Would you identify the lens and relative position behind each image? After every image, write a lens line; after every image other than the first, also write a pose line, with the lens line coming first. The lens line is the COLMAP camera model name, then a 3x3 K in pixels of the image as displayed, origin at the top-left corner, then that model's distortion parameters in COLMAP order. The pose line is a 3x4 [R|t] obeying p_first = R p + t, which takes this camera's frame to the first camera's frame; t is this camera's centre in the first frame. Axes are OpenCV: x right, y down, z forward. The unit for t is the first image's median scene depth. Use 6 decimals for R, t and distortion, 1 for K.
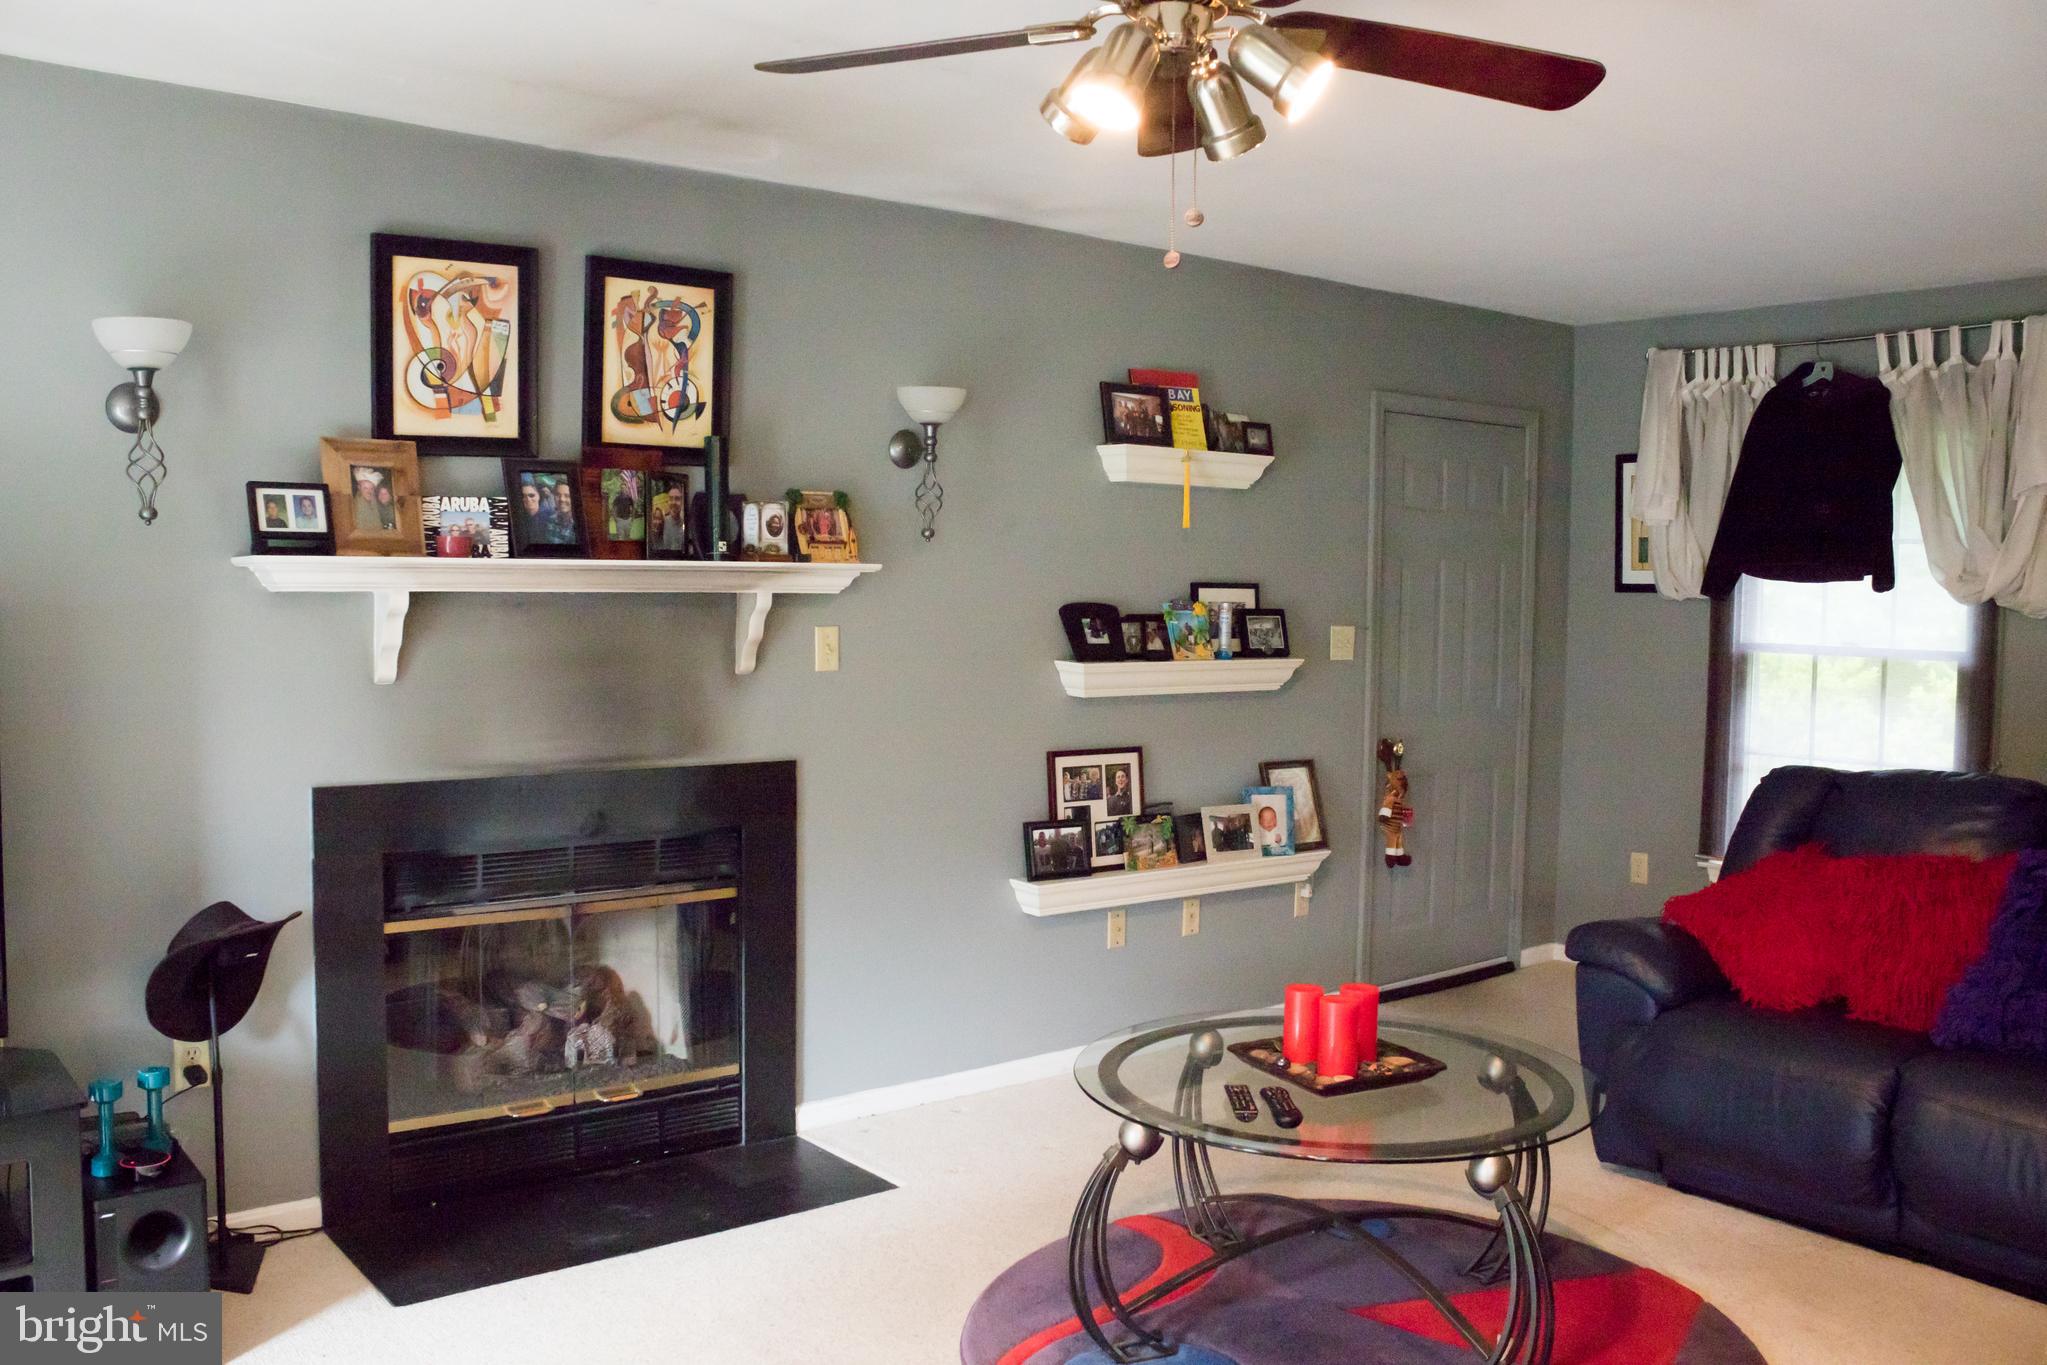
lens RADIAL K [[1751.8, 0, 1023.5], [0, 1751.8, 682.5], [0, 0, 1]] dist [-0.173141, 0.178402]
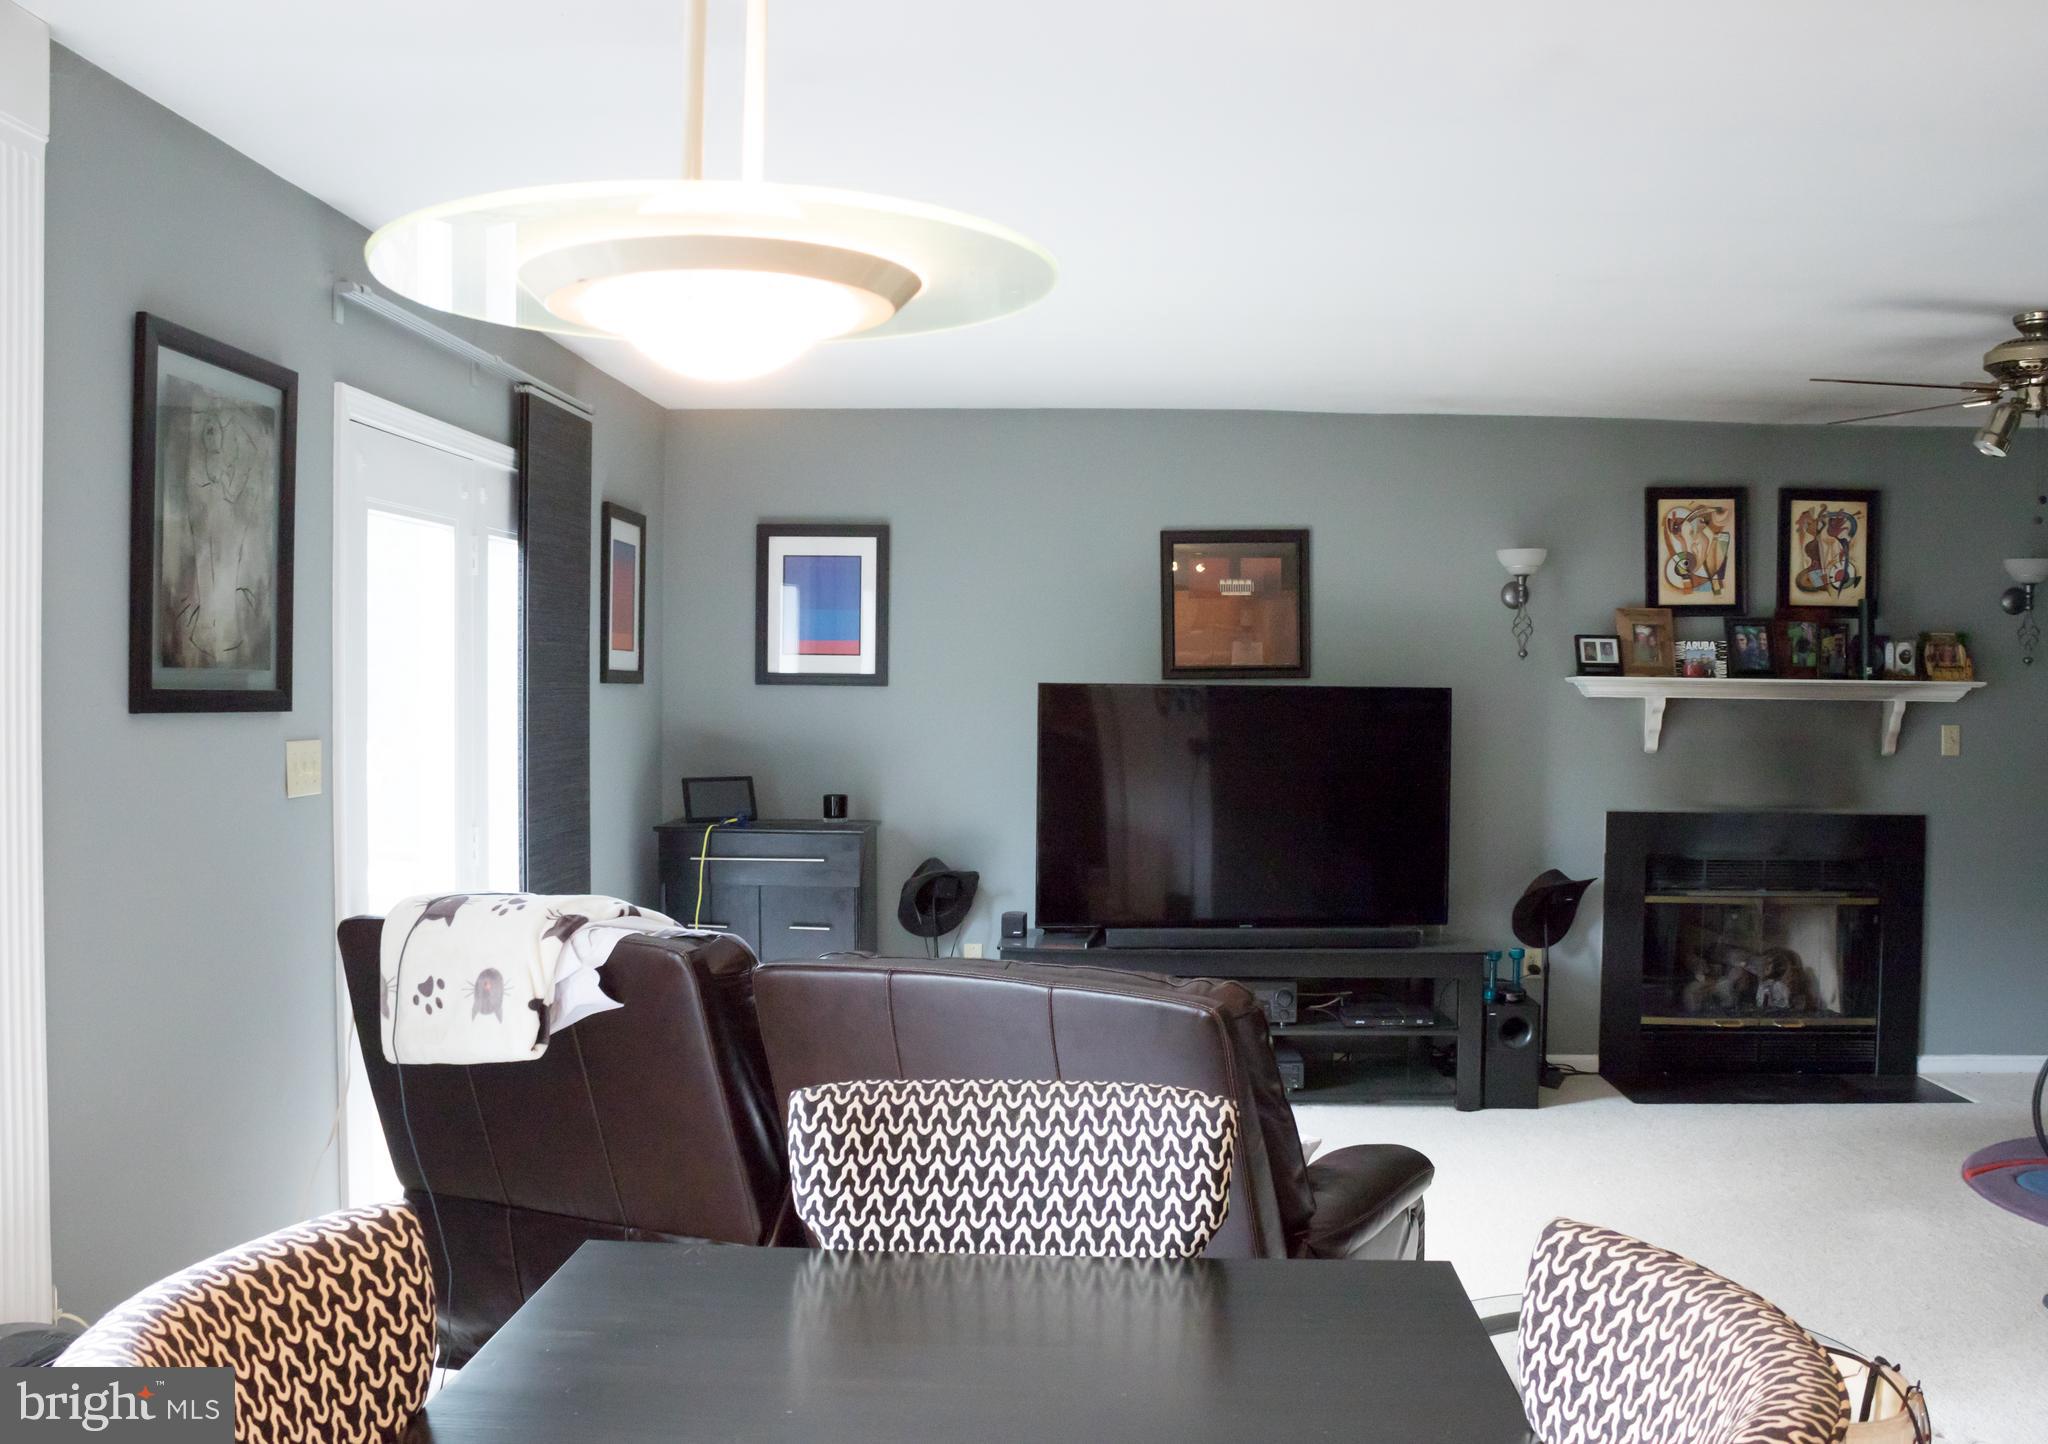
lens RADIAL K [[1802.8, 0, 1024.0], [0, 1802.8, 722.0], [0, 0, 1]] dist [-0.109760, 0.007738]
pose [[0.764100, 0.004981, -0.645079, 0.263876], [-0.039526, 0.998453, -0.039109, 0.058976], [0.643886, 0.055381, 0.763115, -0.678784]]
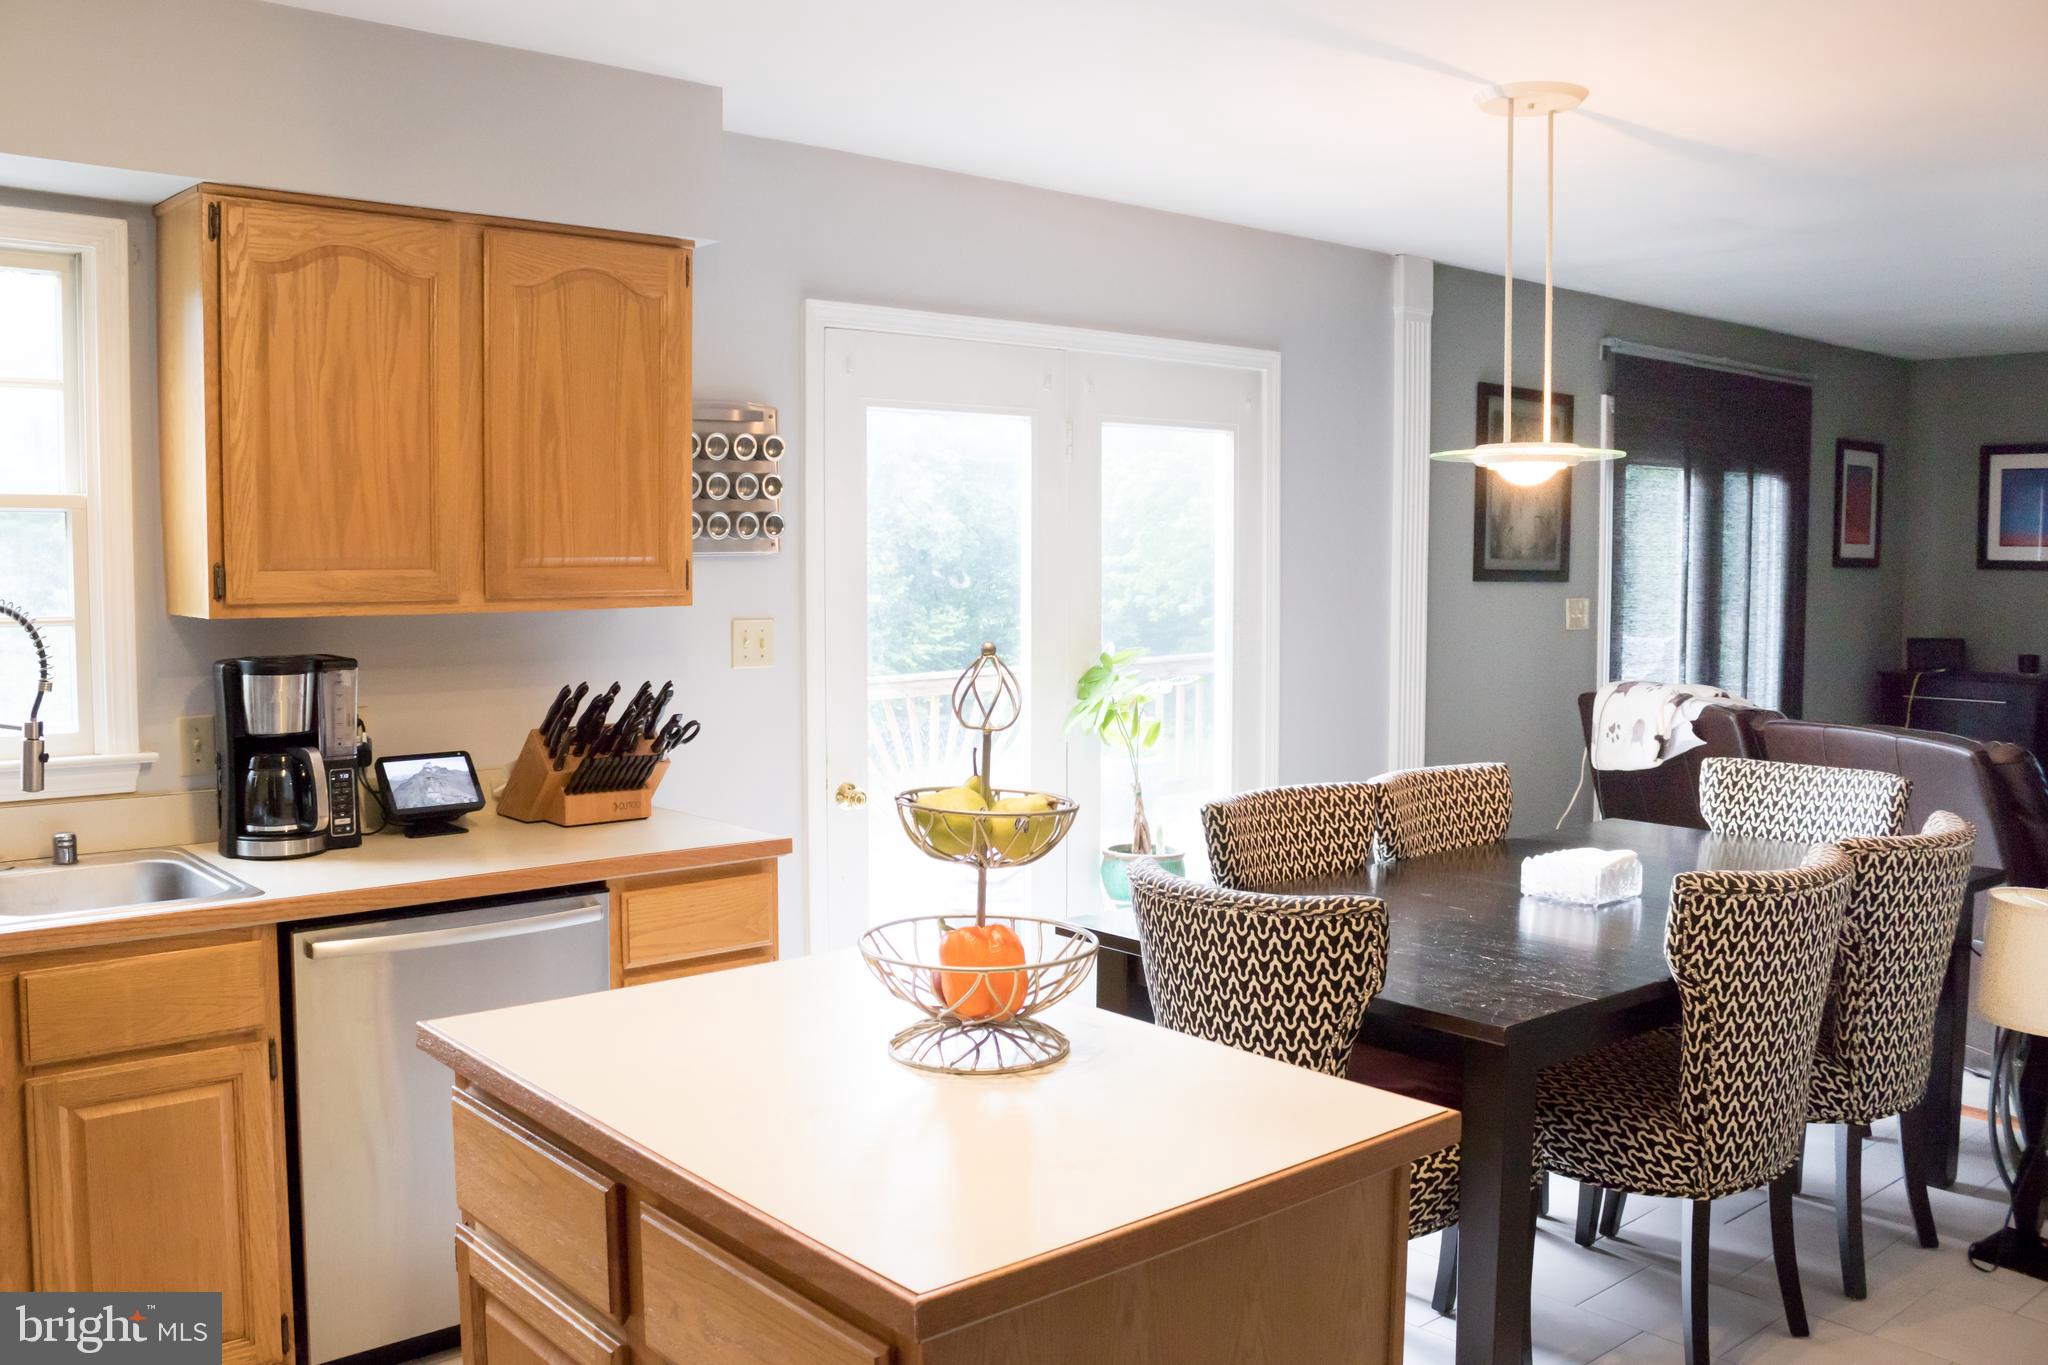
lens RADIAL K [[1752.6, 0, 1024.0], [0, 1752.6, 682.5], [0, 0, 1]] dist [-0.173141, 0.178402]
pose [[0.052498, 0.061104, -0.996750, 0.947072], [-0.072243, 0.995743, 0.057237, 0.070448], [0.996004, 0.069003, 0.056689, -0.814044]]
